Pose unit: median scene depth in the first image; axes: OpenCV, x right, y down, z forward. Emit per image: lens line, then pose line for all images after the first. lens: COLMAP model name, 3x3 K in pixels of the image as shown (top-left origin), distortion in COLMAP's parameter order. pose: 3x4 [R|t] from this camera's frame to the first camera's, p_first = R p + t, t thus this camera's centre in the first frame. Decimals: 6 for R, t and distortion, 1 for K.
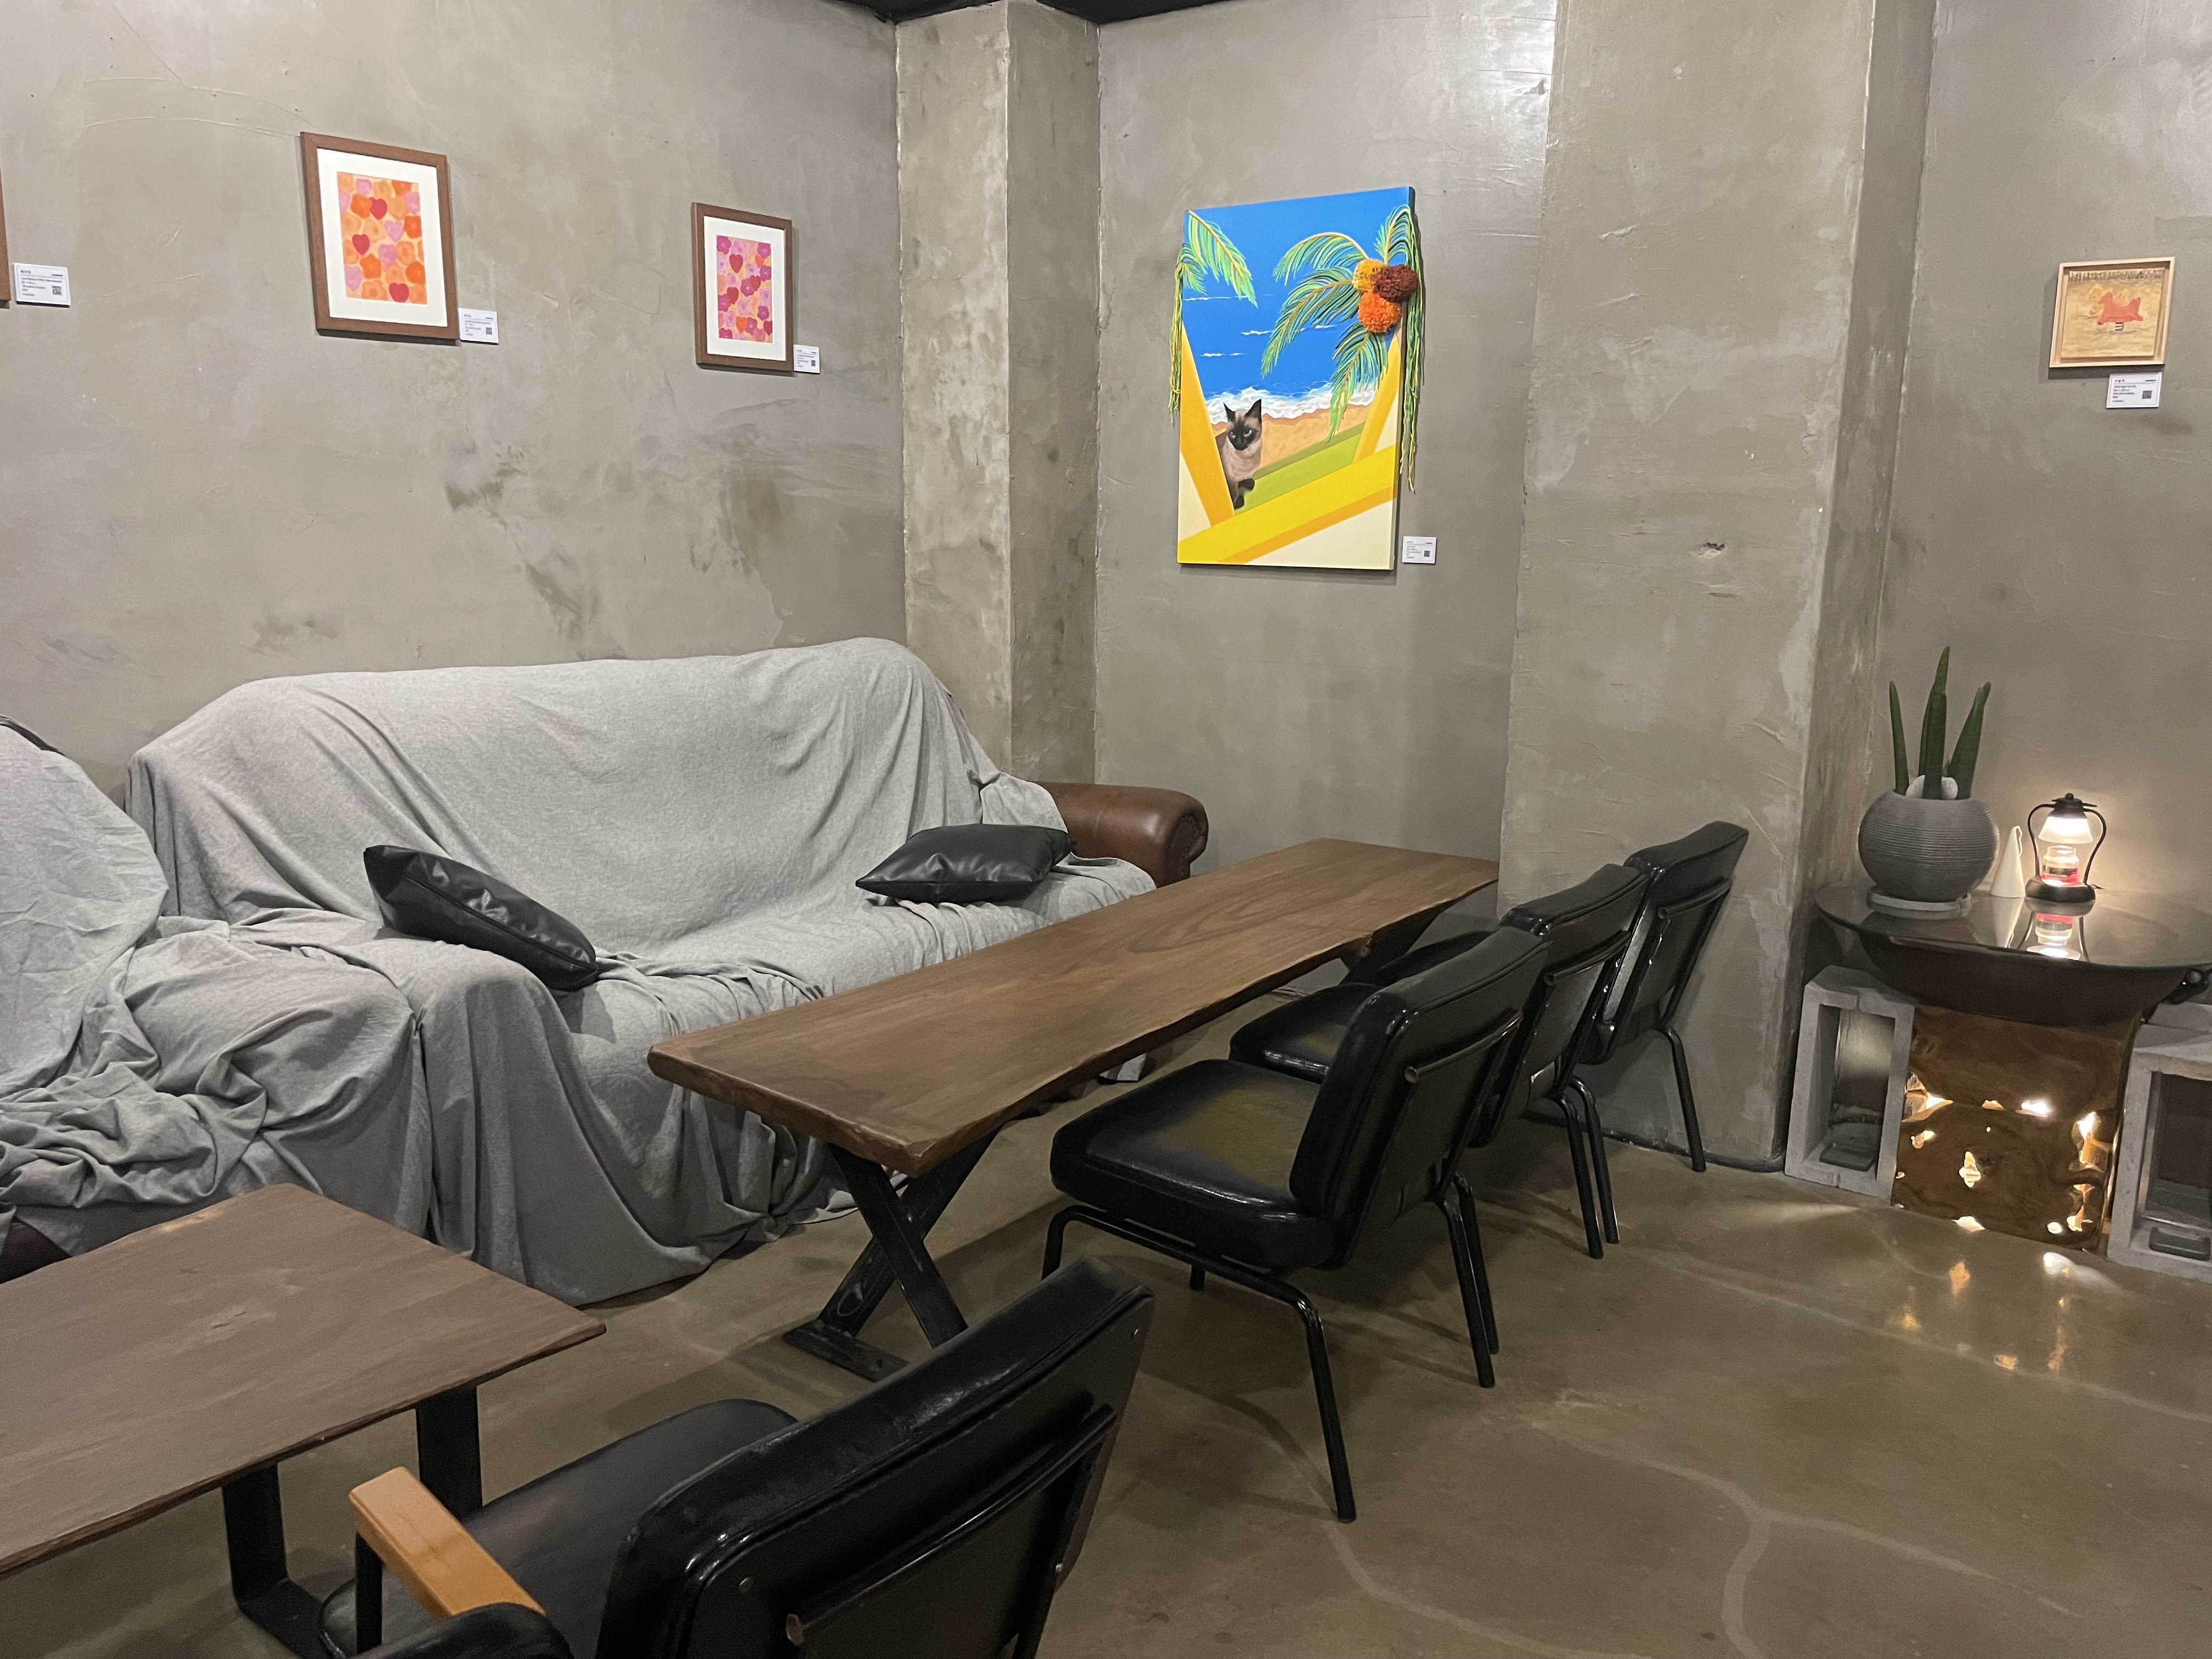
lens RADIAL K [[1681.4, 0, 1114.1], [0, 1681.4, 831.8], [0, 0, 1]] dist [0.032805, -0.012770]
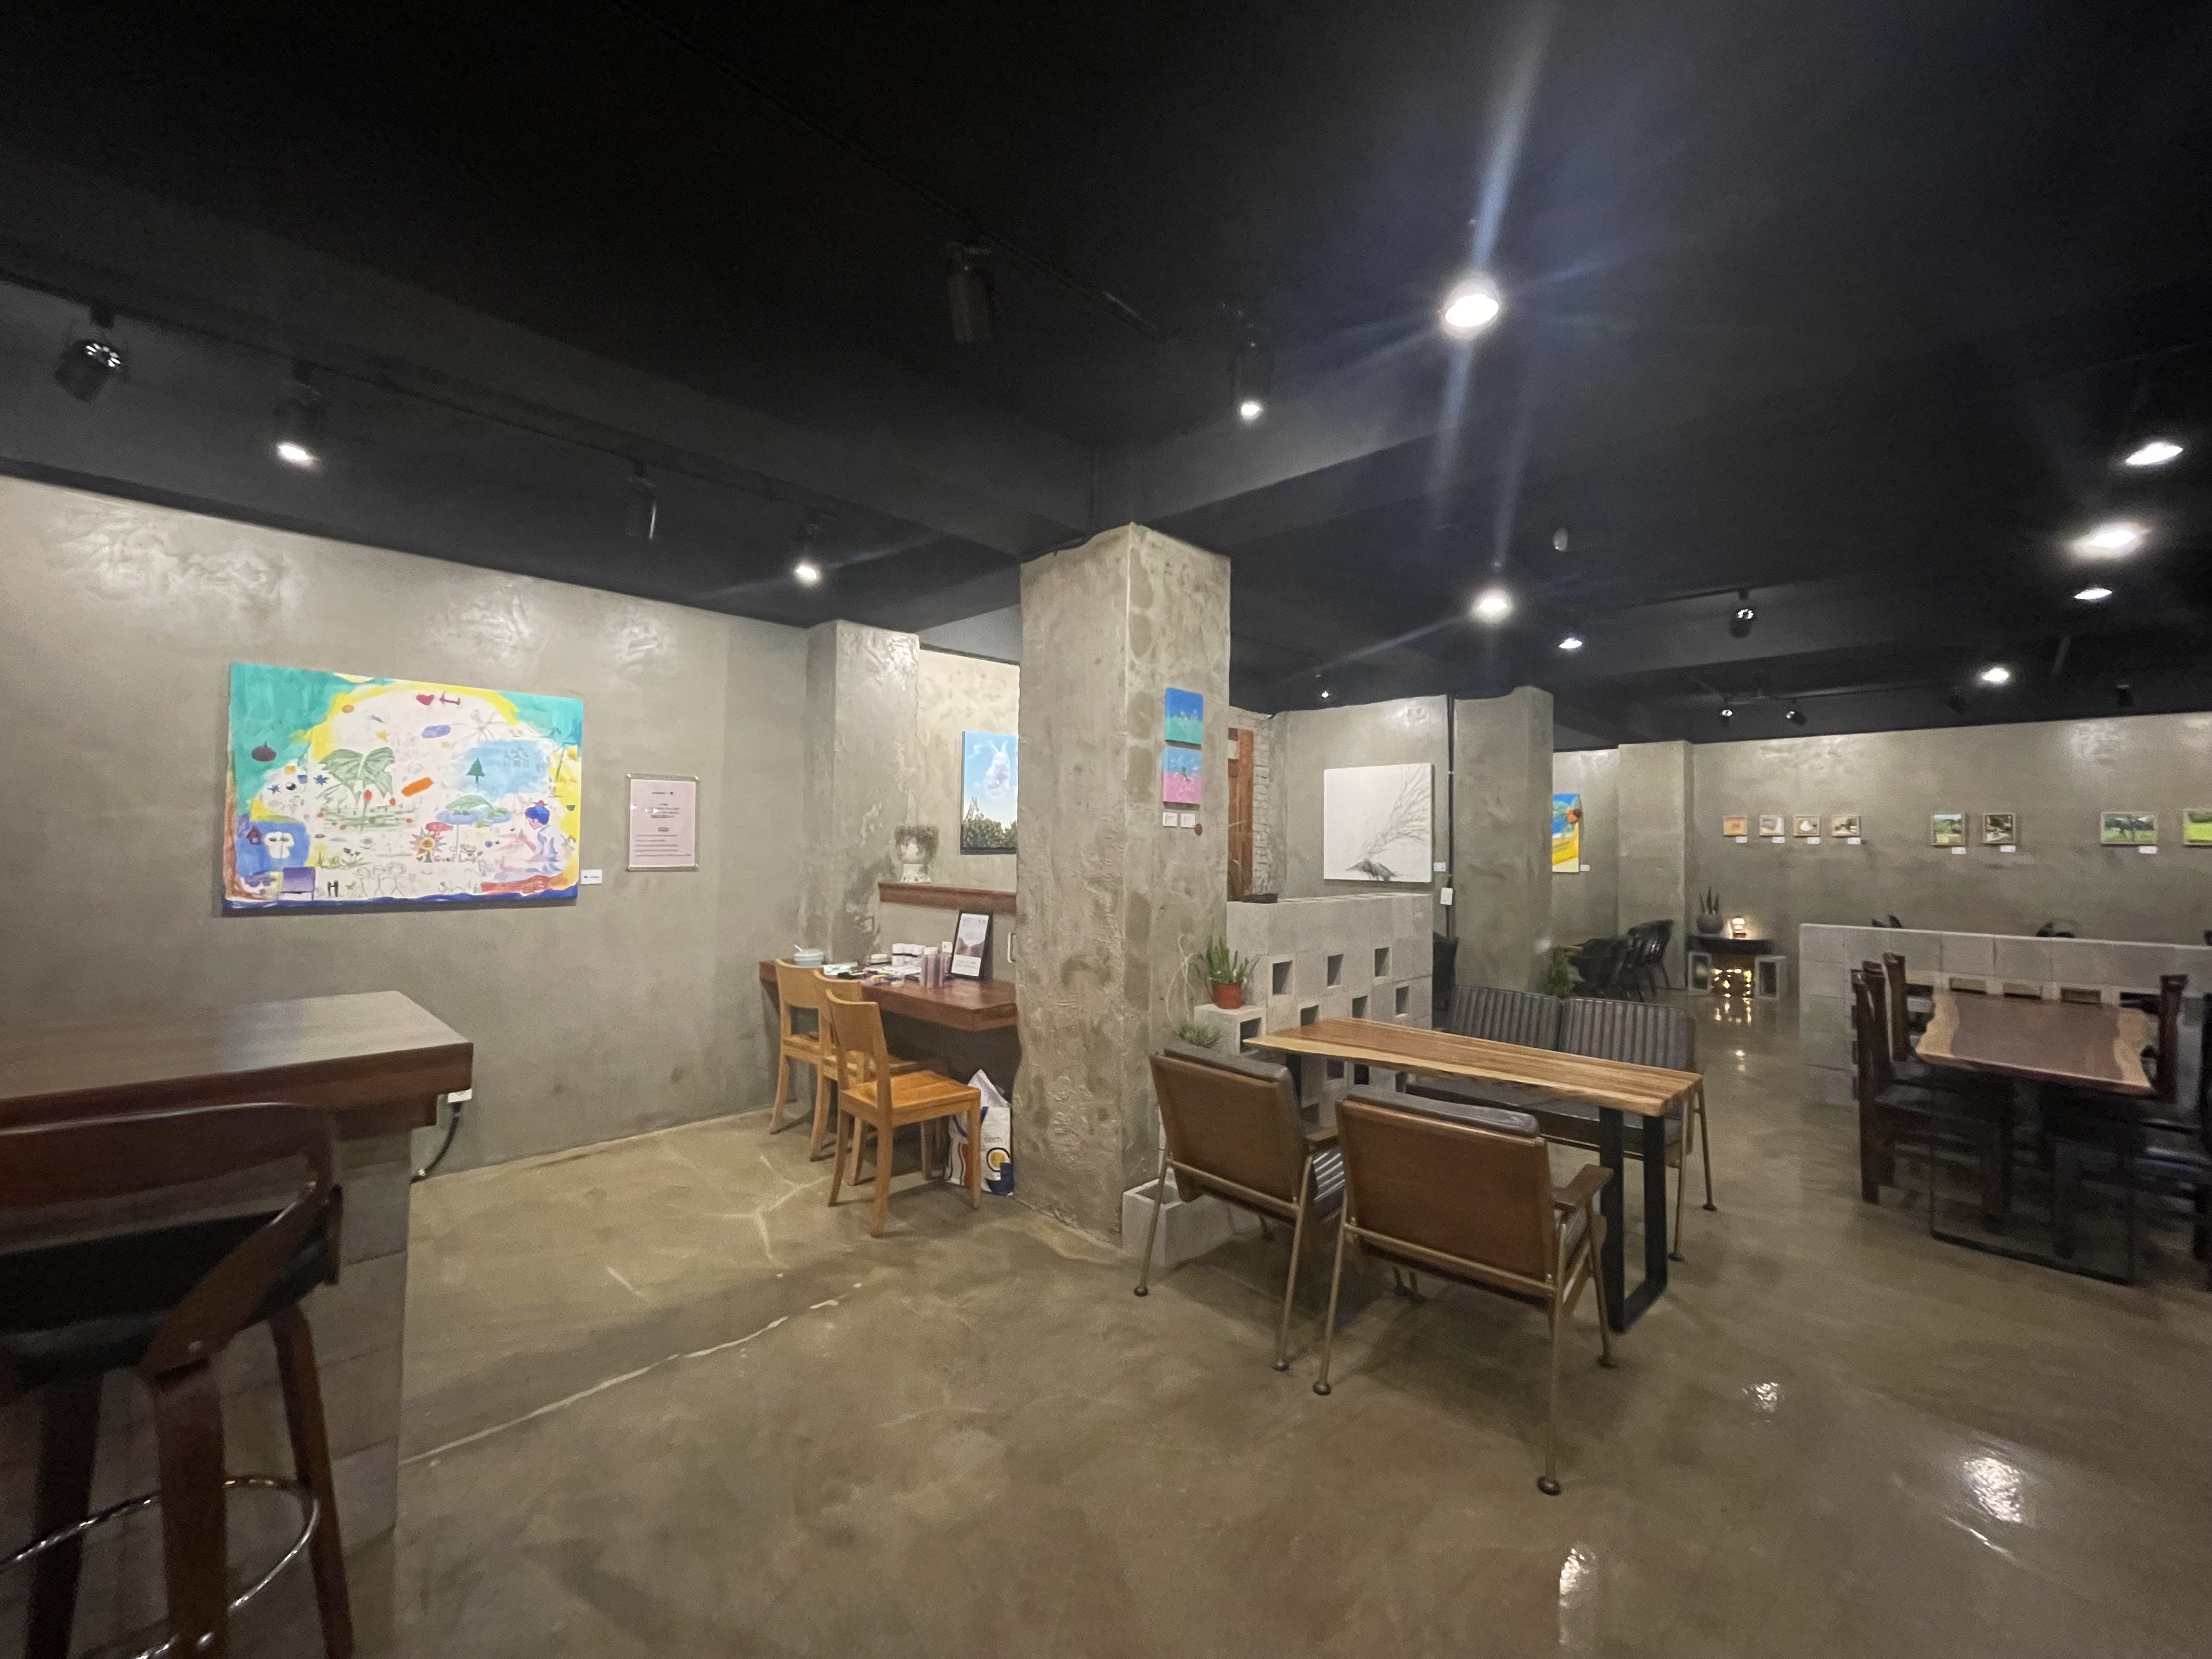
lens RADIAL K [[904.4, 0, 1119.2], [0, 904.4, 824.3], [0, 0, 1]] dist [0.010831, -0.000015]
pose [[0.993863, -0.005397, -0.110490, -1.044025], [-0.017598, 0.978375, -0.206090, 0.323300], [0.109213, 0.206769, 0.972275, -2.032578]]
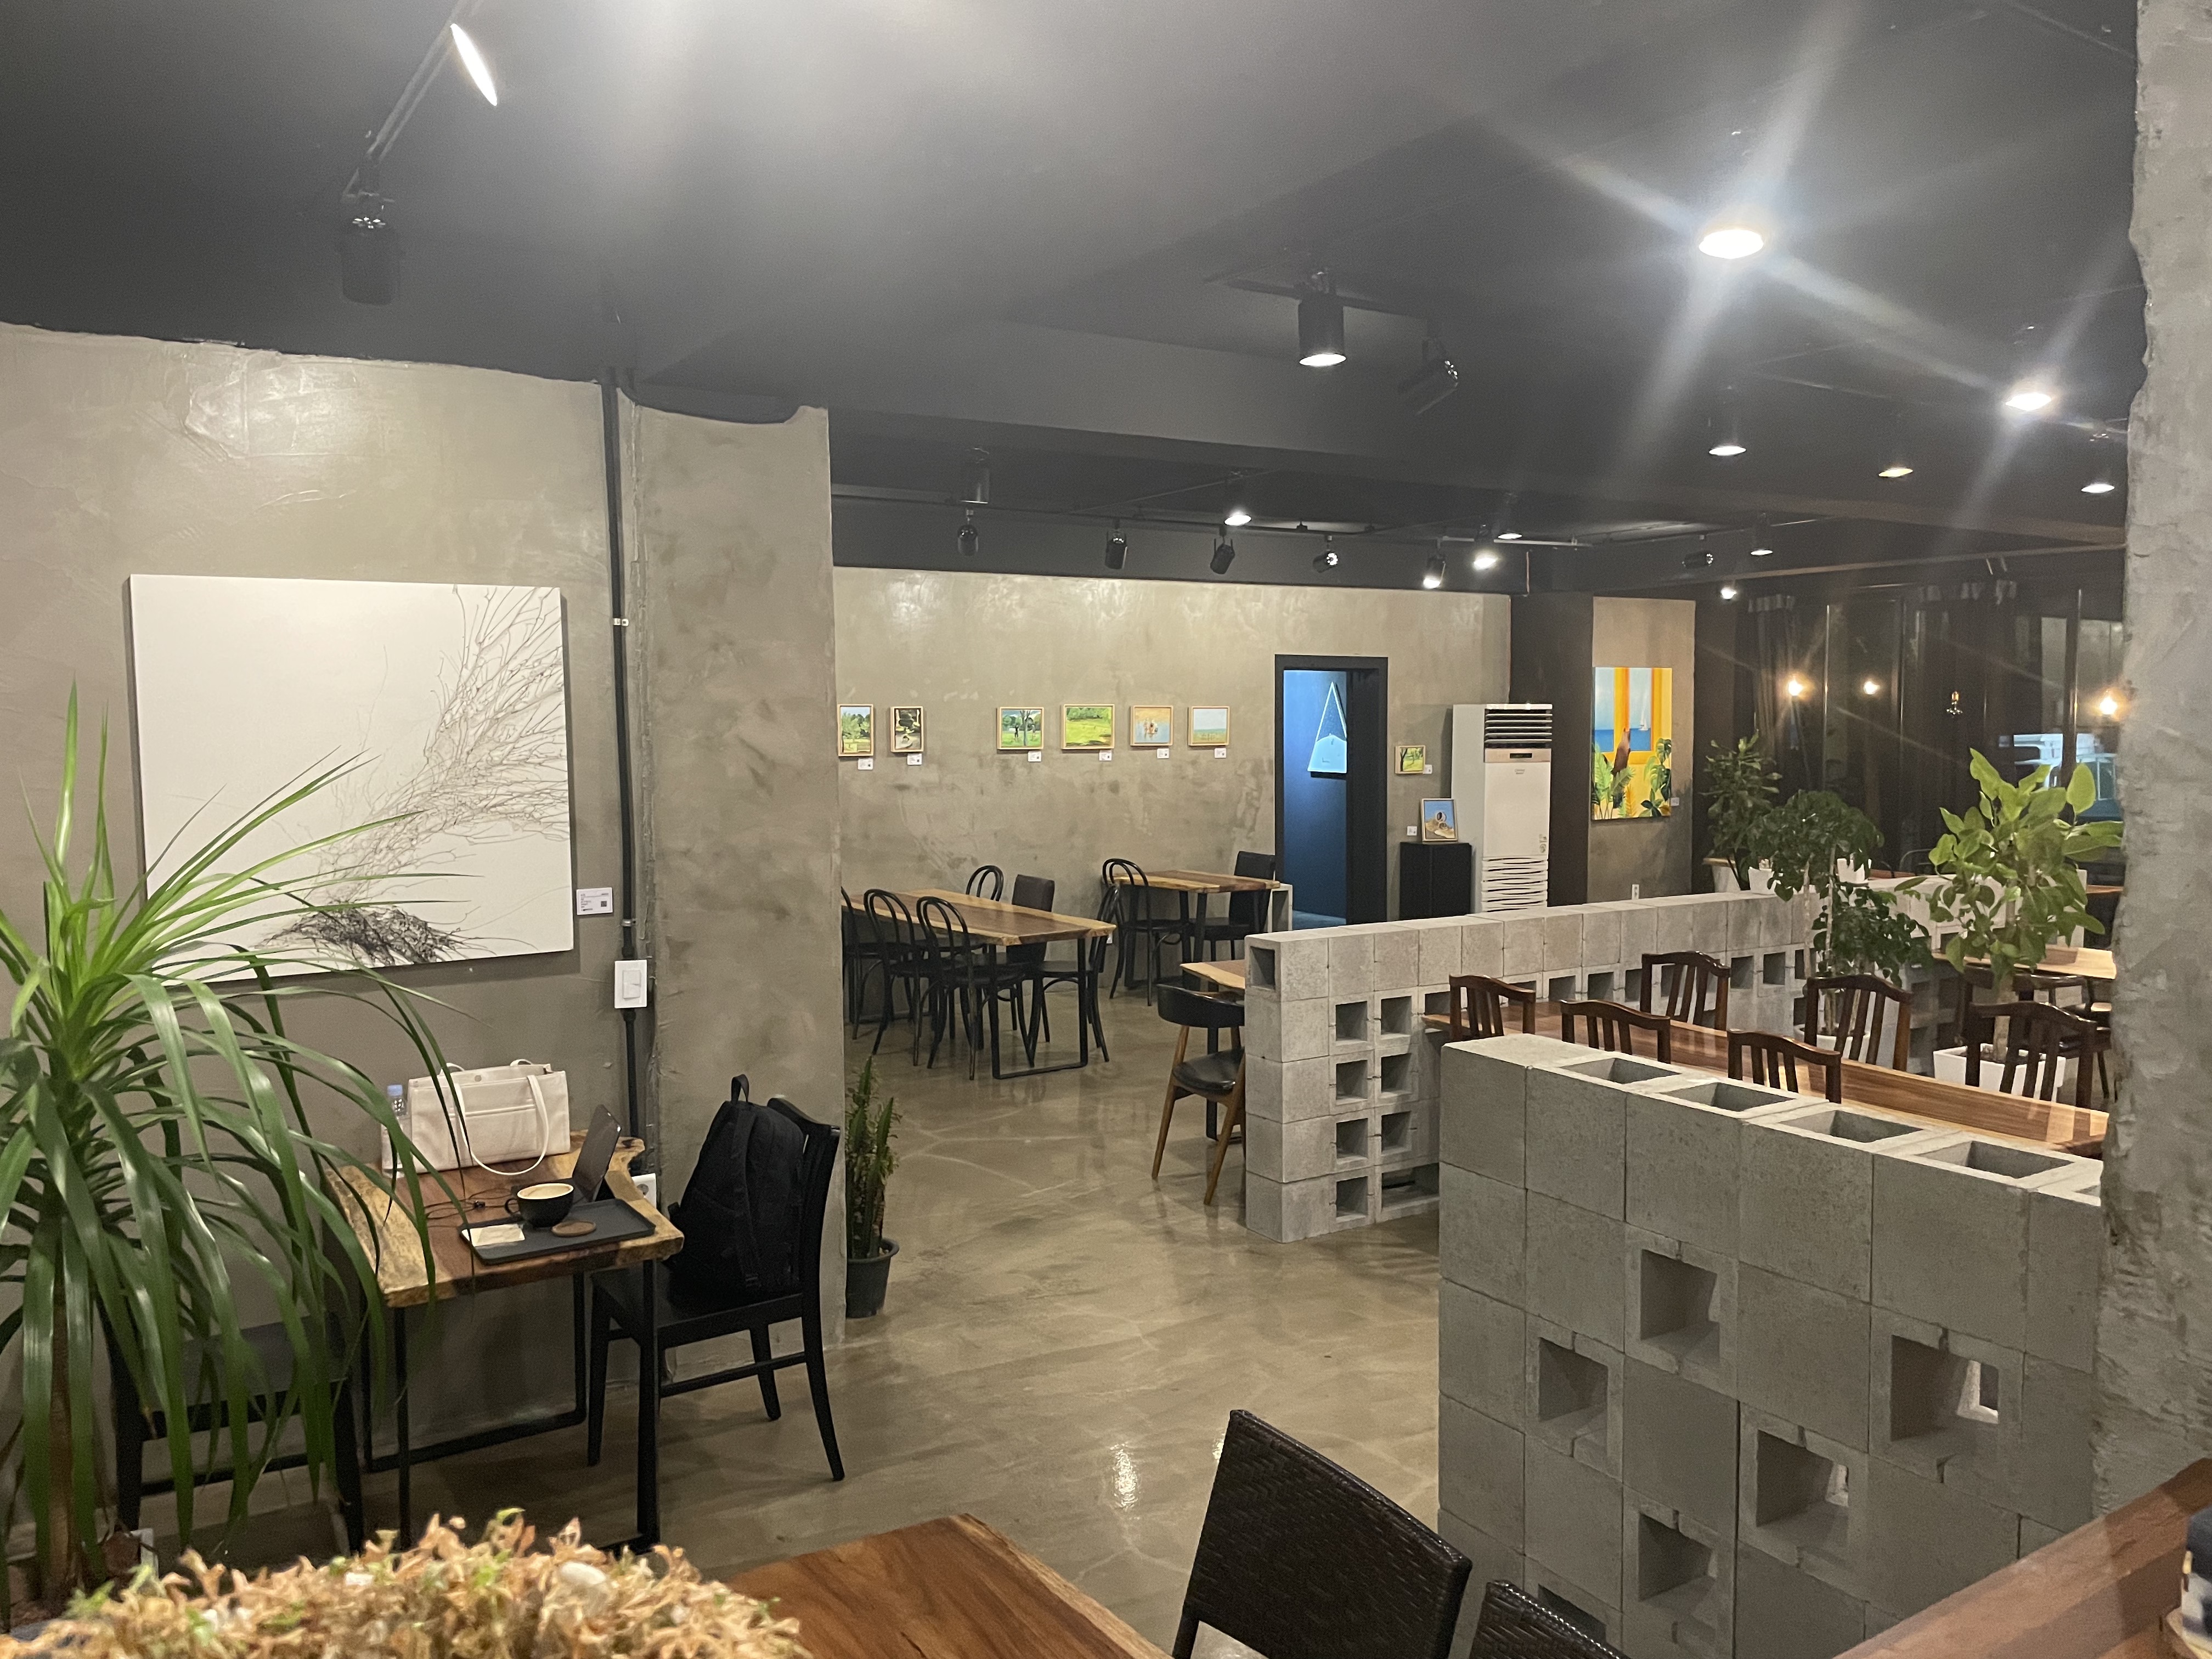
lens RADIAL K [[1681.4, 0, 1106.3], [0, 1681.4, 831.4], [0, 0, 1]] dist [0.032805, -0.012770]
pose [[0.336167, -0.085102, 0.937950, -1.654167], [0.182811, 0.982863, 0.023656, -0.045314], [-0.923890, 0.163515, 0.345964, -0.695032]]
